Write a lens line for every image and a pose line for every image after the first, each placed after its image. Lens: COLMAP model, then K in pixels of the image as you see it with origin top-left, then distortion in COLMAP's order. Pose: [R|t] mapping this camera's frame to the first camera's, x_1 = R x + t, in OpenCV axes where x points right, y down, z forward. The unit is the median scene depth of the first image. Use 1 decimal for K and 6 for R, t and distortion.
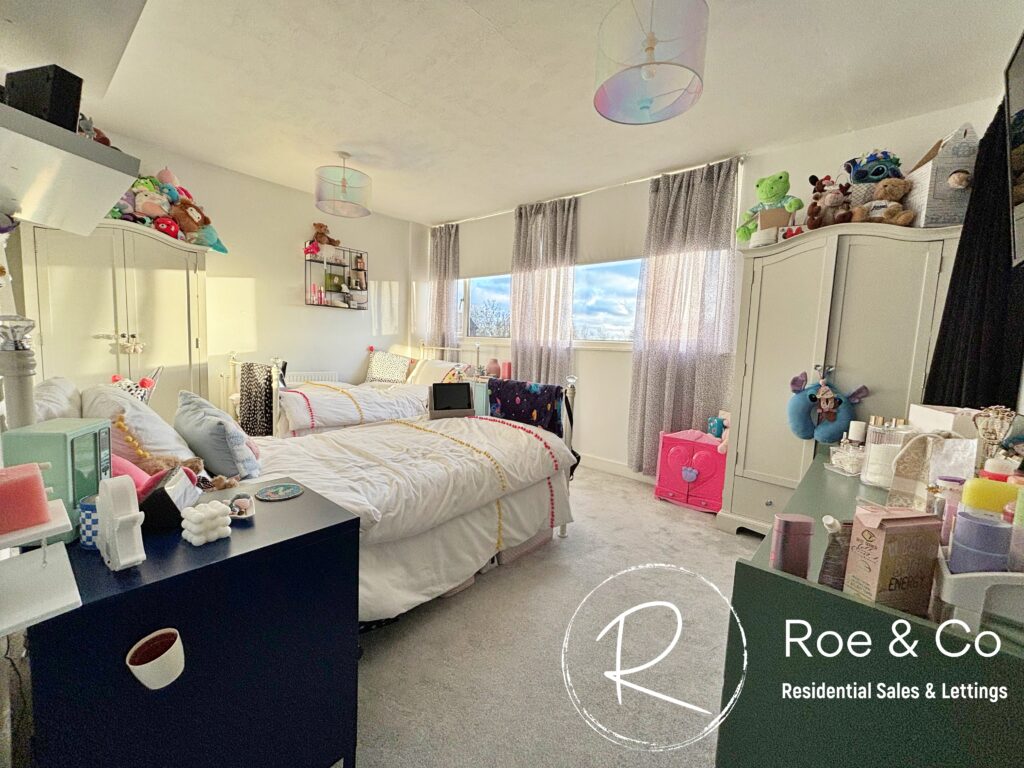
lens RADIAL K [[414.3, 0, 512.6], [0, 414.3, 386.1], [0, 0, 1]] dist [-0.000417, 0.000292]
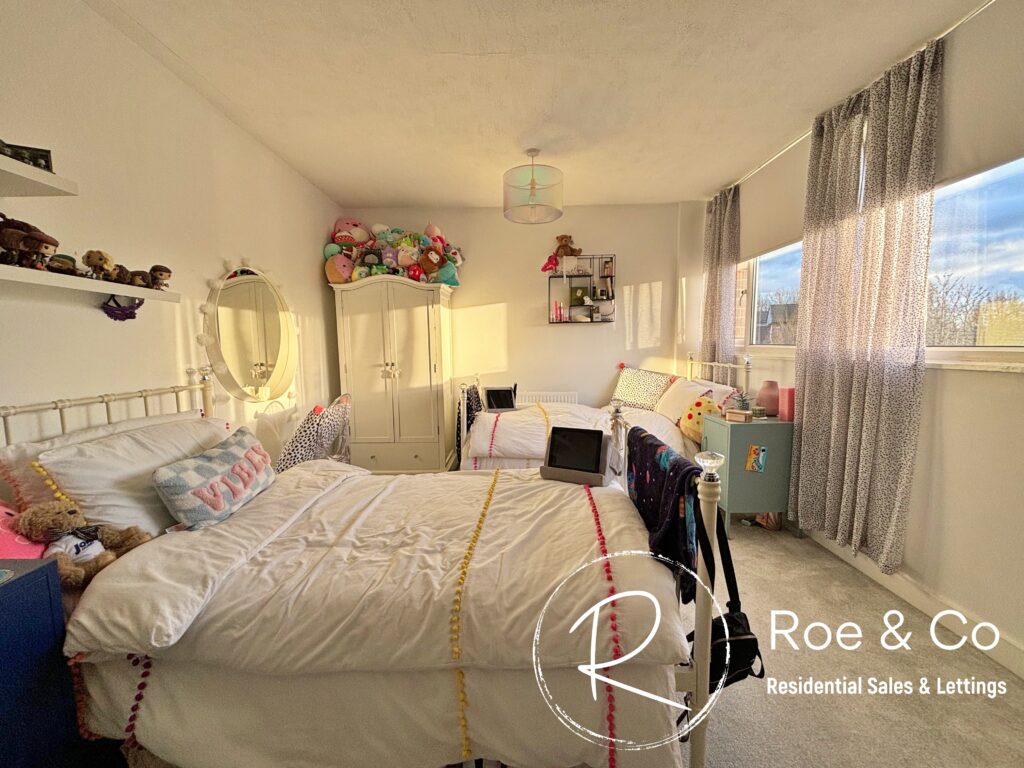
lens RADIAL K [[410.4, 0, 512.7], [0, 410.4, 388.9], [0, 0, 1]] dist [-0.002307, -0.000733]
pose [[0.638768, 0.033827, -0.768656, 0.203223], [-0.038675, 0.999182, 0.011833, -0.052242], [0.768427, 0.022169, 0.639553, 0.338836]]
